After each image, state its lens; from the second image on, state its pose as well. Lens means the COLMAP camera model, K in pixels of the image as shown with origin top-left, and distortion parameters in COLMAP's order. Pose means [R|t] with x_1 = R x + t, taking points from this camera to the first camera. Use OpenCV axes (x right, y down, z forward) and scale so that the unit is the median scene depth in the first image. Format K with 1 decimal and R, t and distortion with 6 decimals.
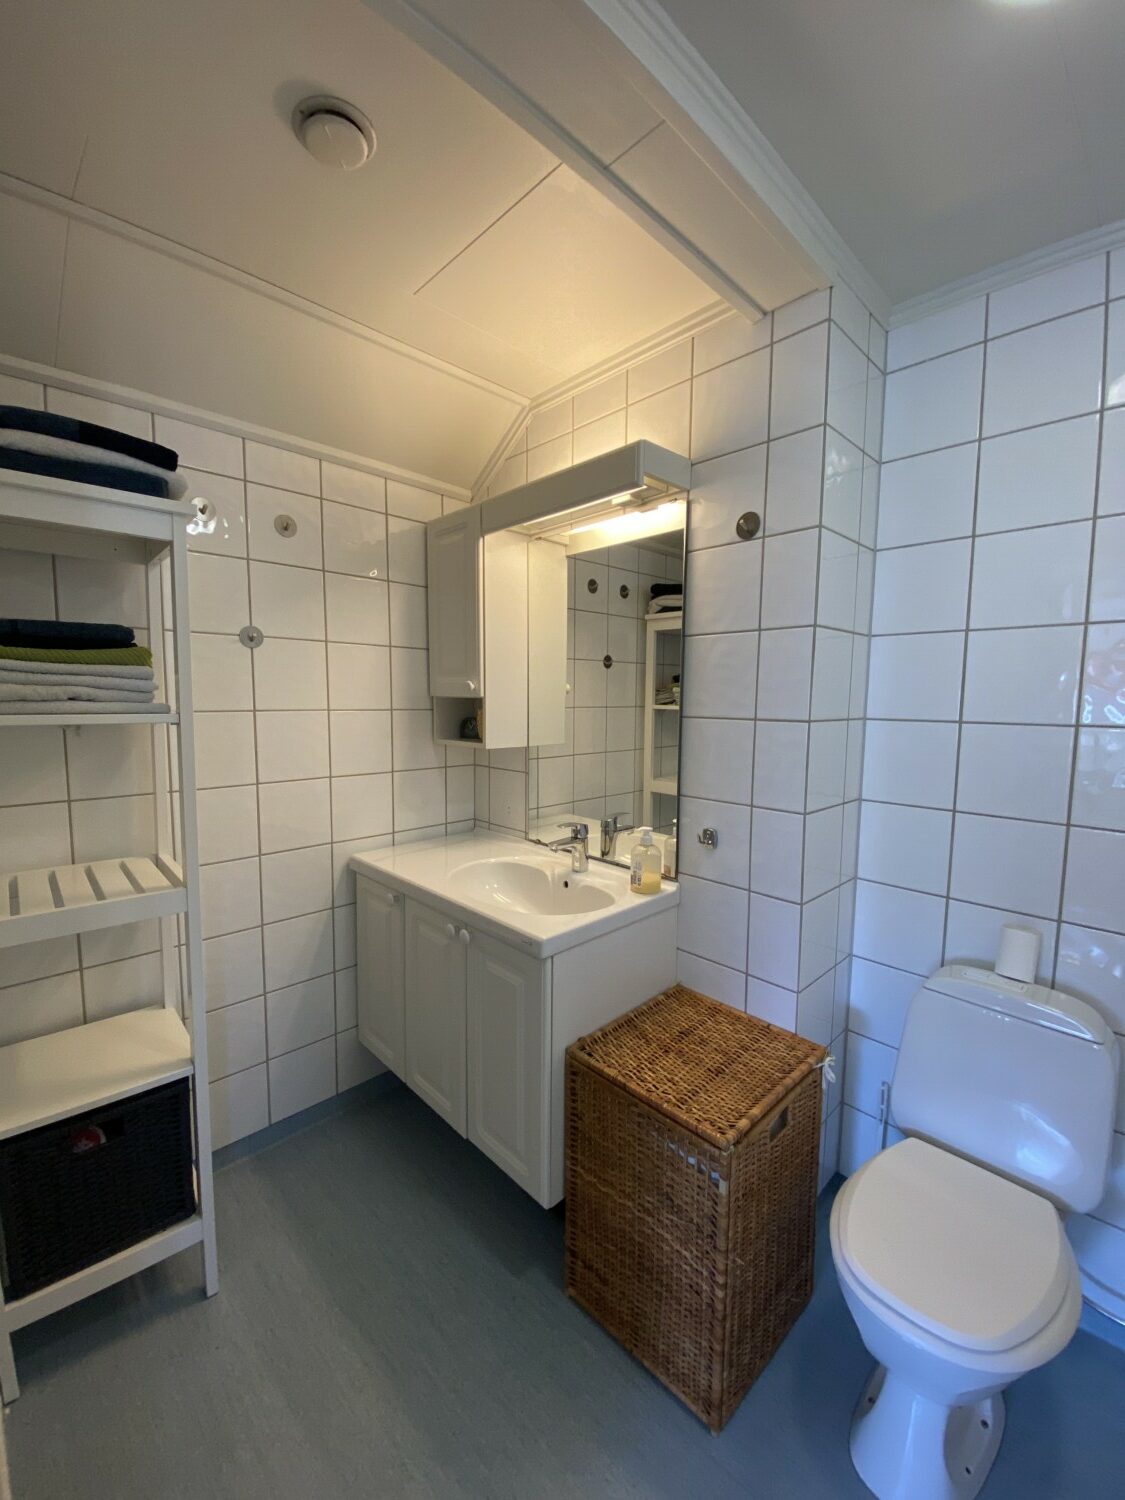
lens RADIAL K [[602.9, 0, 566.7], [0, 602.9, 756.8], [0, 0, 1]] dist [0.010518, -0.014747]
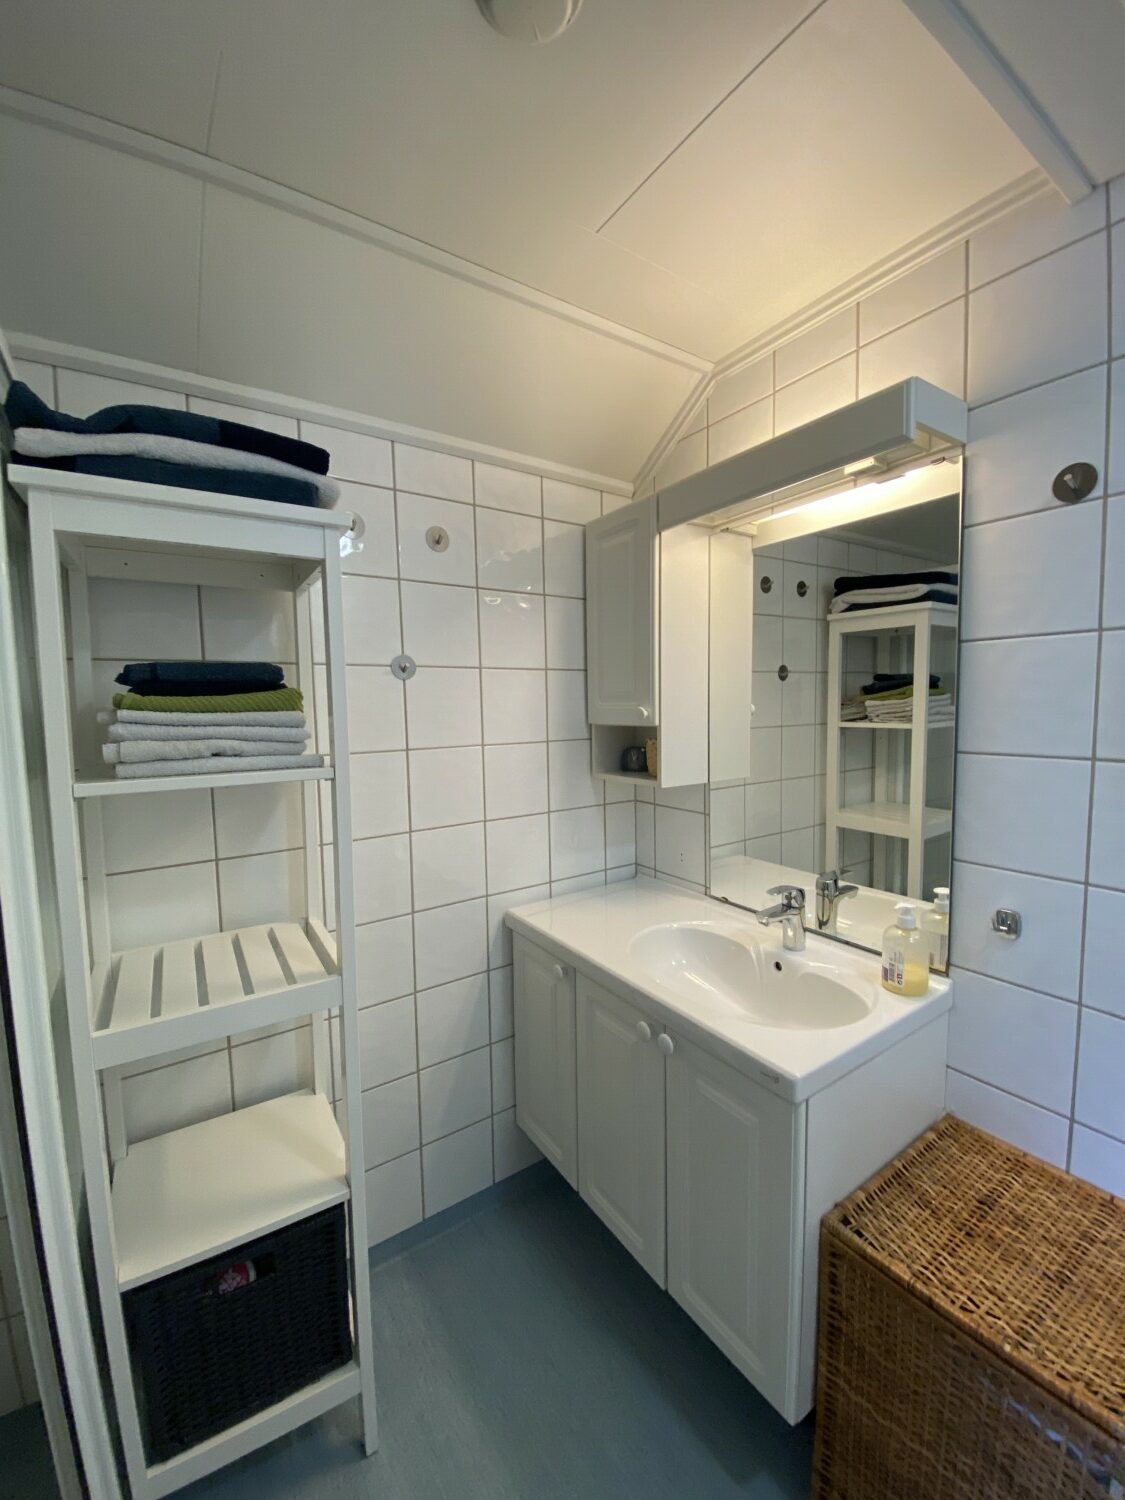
lens RADIAL K [[602.9, 0, 566.1], [0, 602.9, 756.4], [0, 0, 1]] dist [0.010518, -0.014747]
pose [[0.984189, -0.014061, -0.176562, -0.150420], [0.011827, 0.999836, -0.013701, -0.059923], [0.176726, 0.011397, 0.984194, 0.201784]]
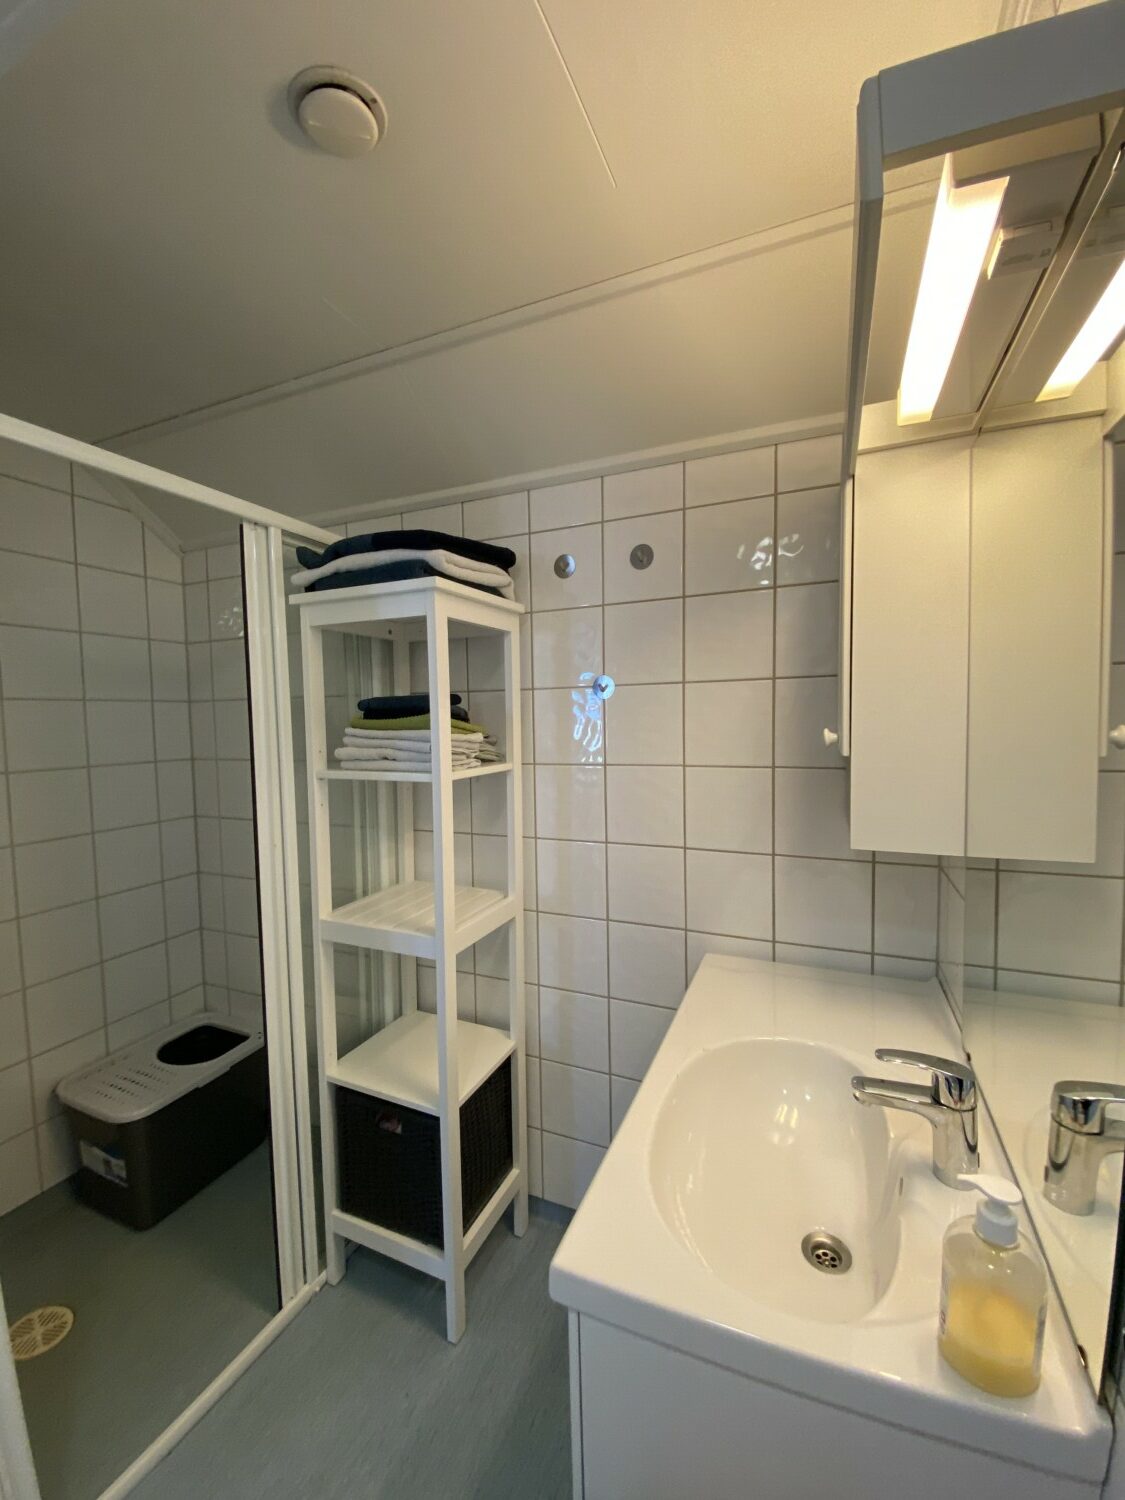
lens RADIAL K [[602.9, 0, 573.7], [0, 602.9, 761.6], [0, 0, 1]] dist [0.010518, -0.014747]
pose [[0.382543, 0.040369, -0.923055, 0.366024], [-0.072872, 0.997251, 0.013414, -0.105524], [0.921059, 0.062134, 0.384433, 0.688488]]
